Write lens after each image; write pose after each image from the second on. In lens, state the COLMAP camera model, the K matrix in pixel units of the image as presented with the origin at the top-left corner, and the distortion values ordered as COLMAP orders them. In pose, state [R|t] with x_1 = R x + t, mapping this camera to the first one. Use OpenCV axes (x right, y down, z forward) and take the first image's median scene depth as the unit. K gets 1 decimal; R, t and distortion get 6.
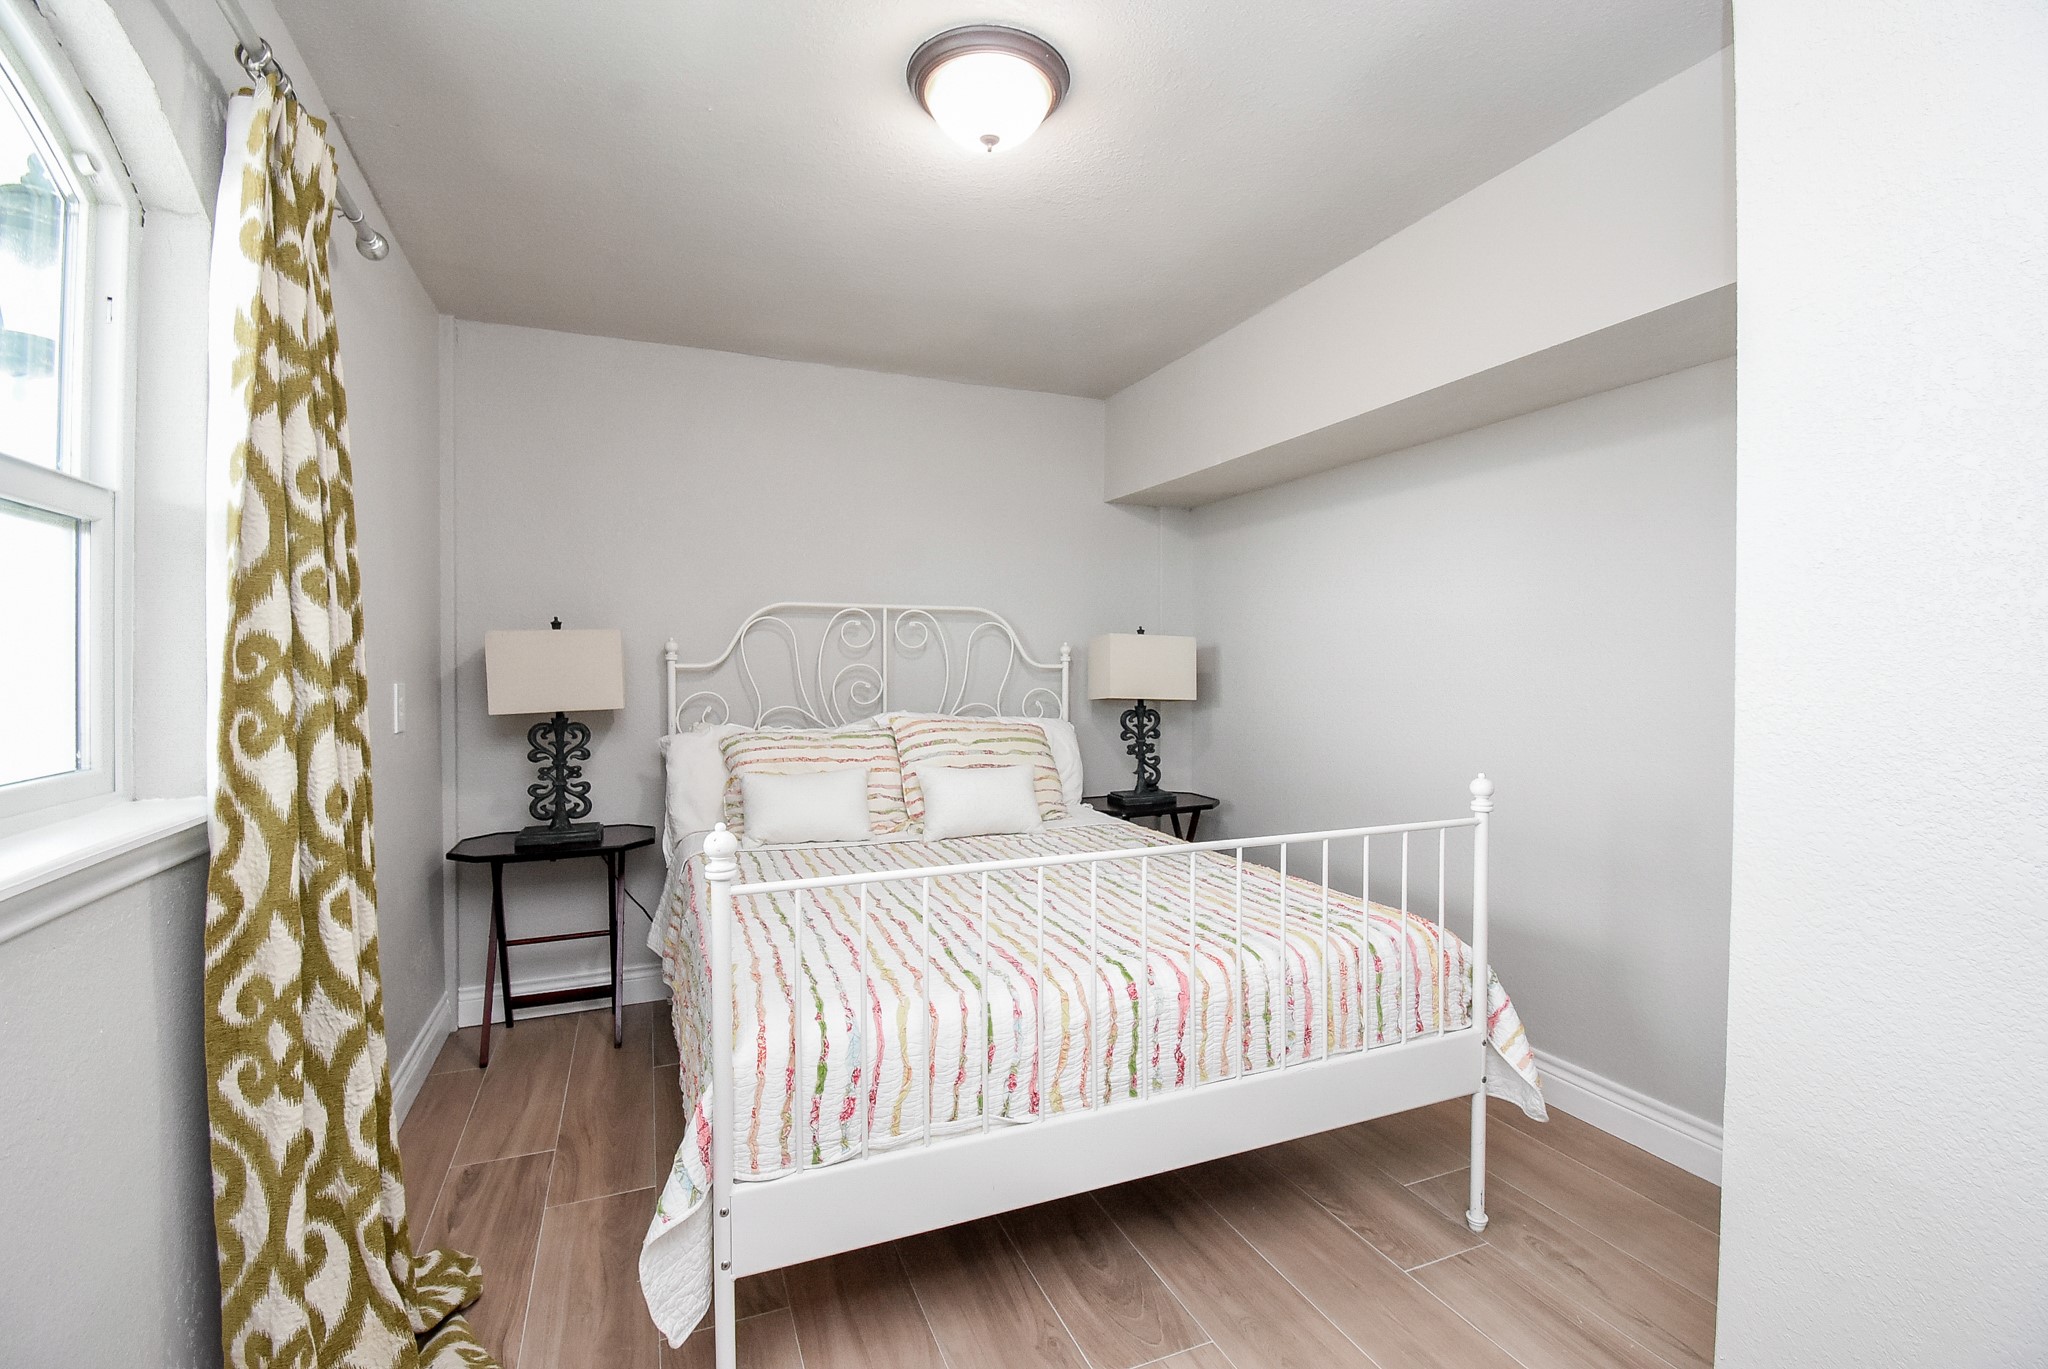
lens RADIAL K [[904.2, 0, 1021.3], [0, 904.2, 678.3], [0, 0, 1]] dist [0.019035, -0.023880]
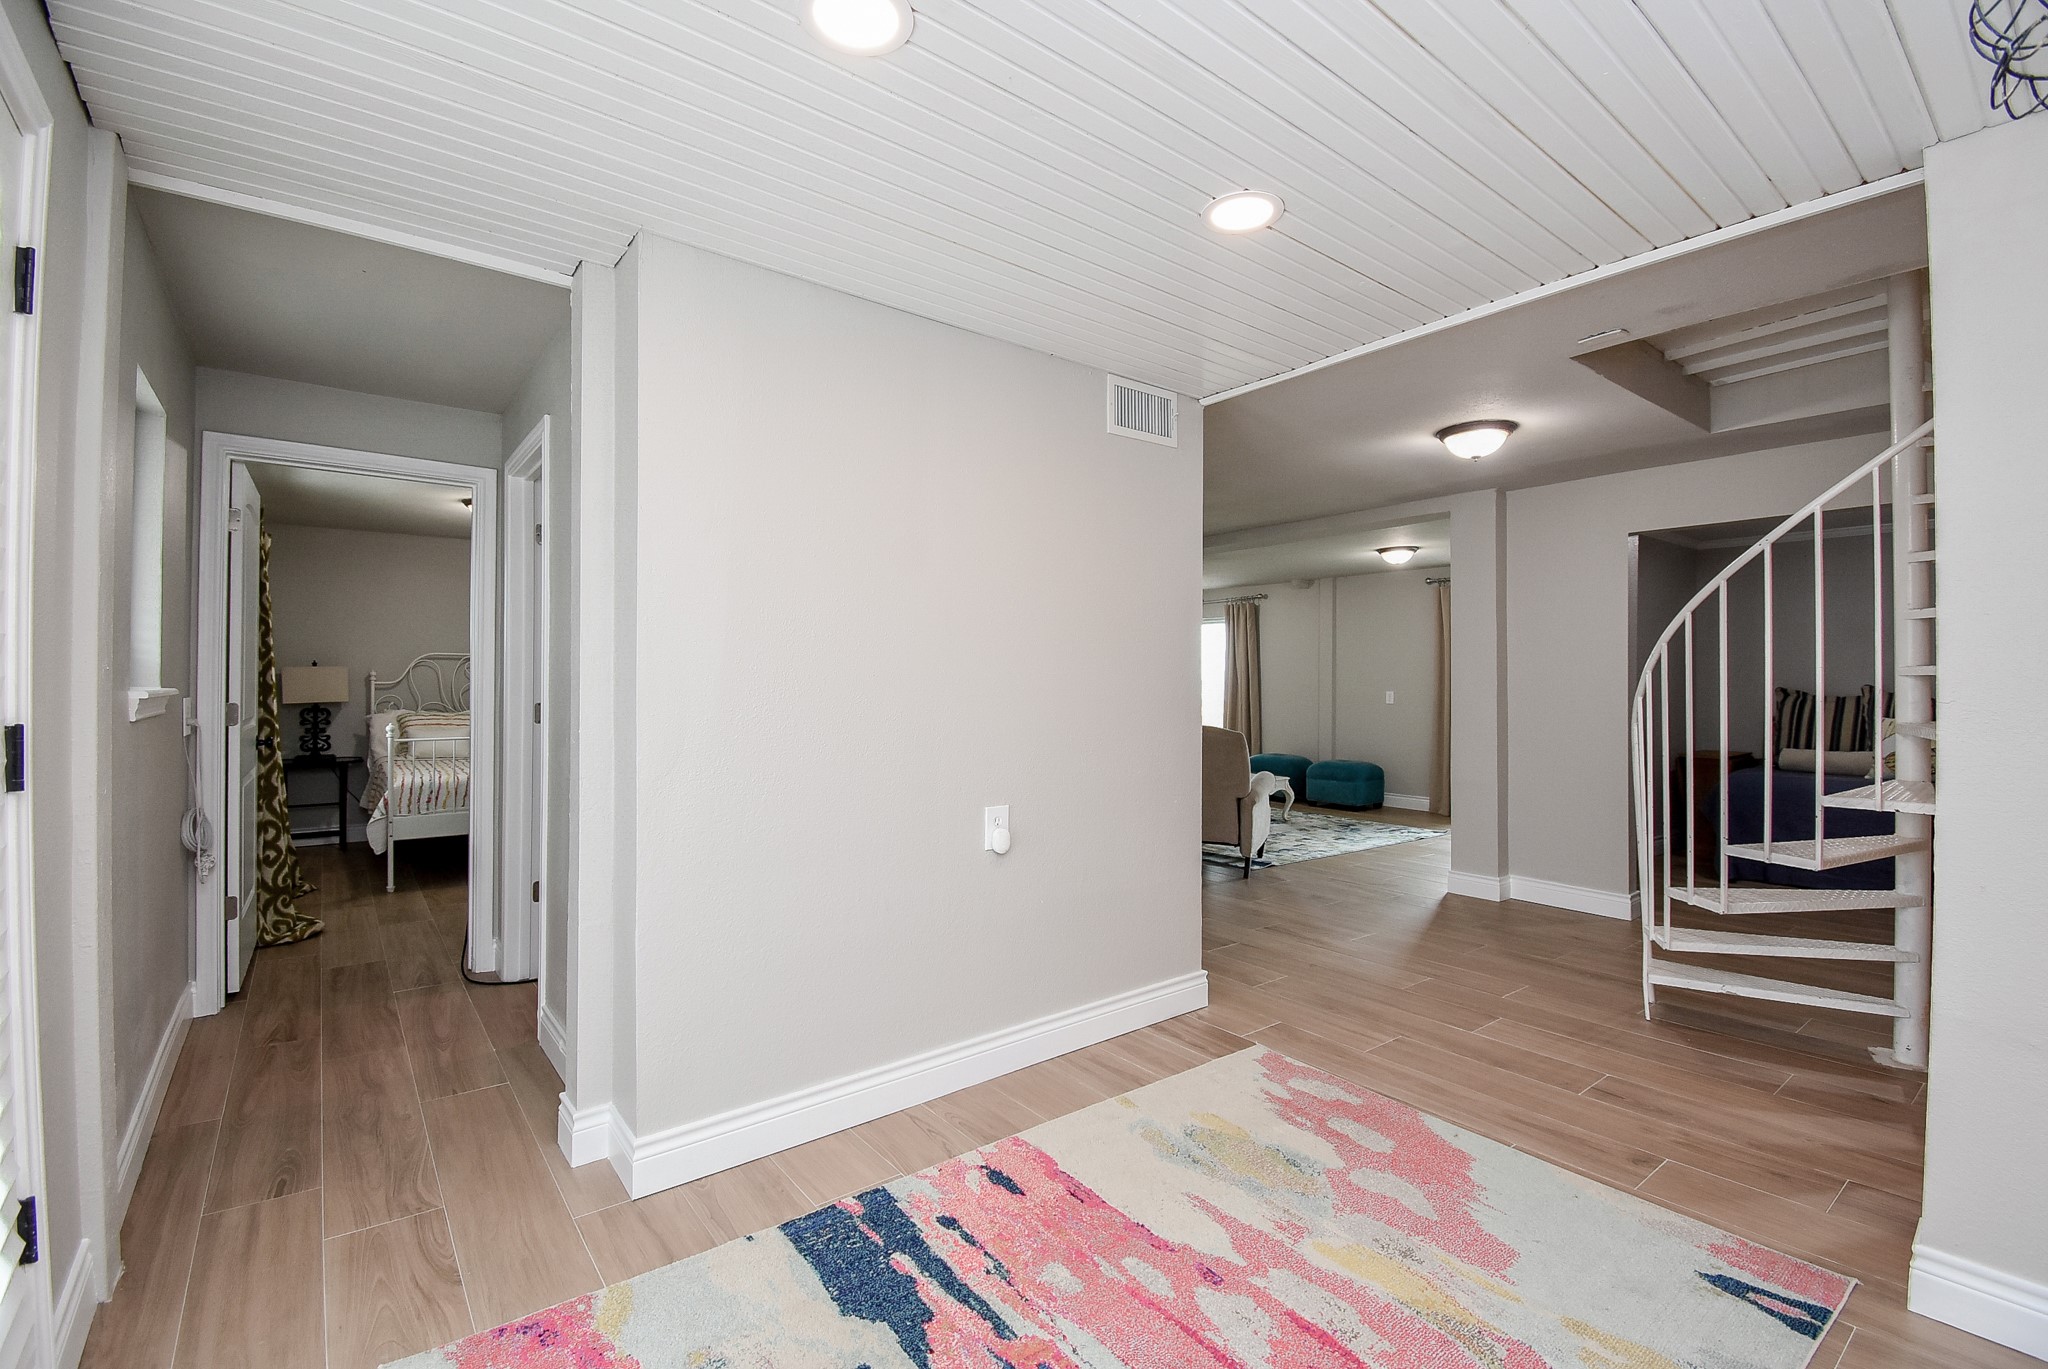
lens RADIAL K [[904.2, 0, 1021.3], [0, 904.2, 678.3], [0, 0, 1]] dist [0.019035, -0.023880]
pose [[0.965485, 0.003081, 0.260441, 0.583103], [0.002454, 0.999778, -0.020927, 0.025813], [-0.260448, 0.020844, 0.965263, -1.597646]]
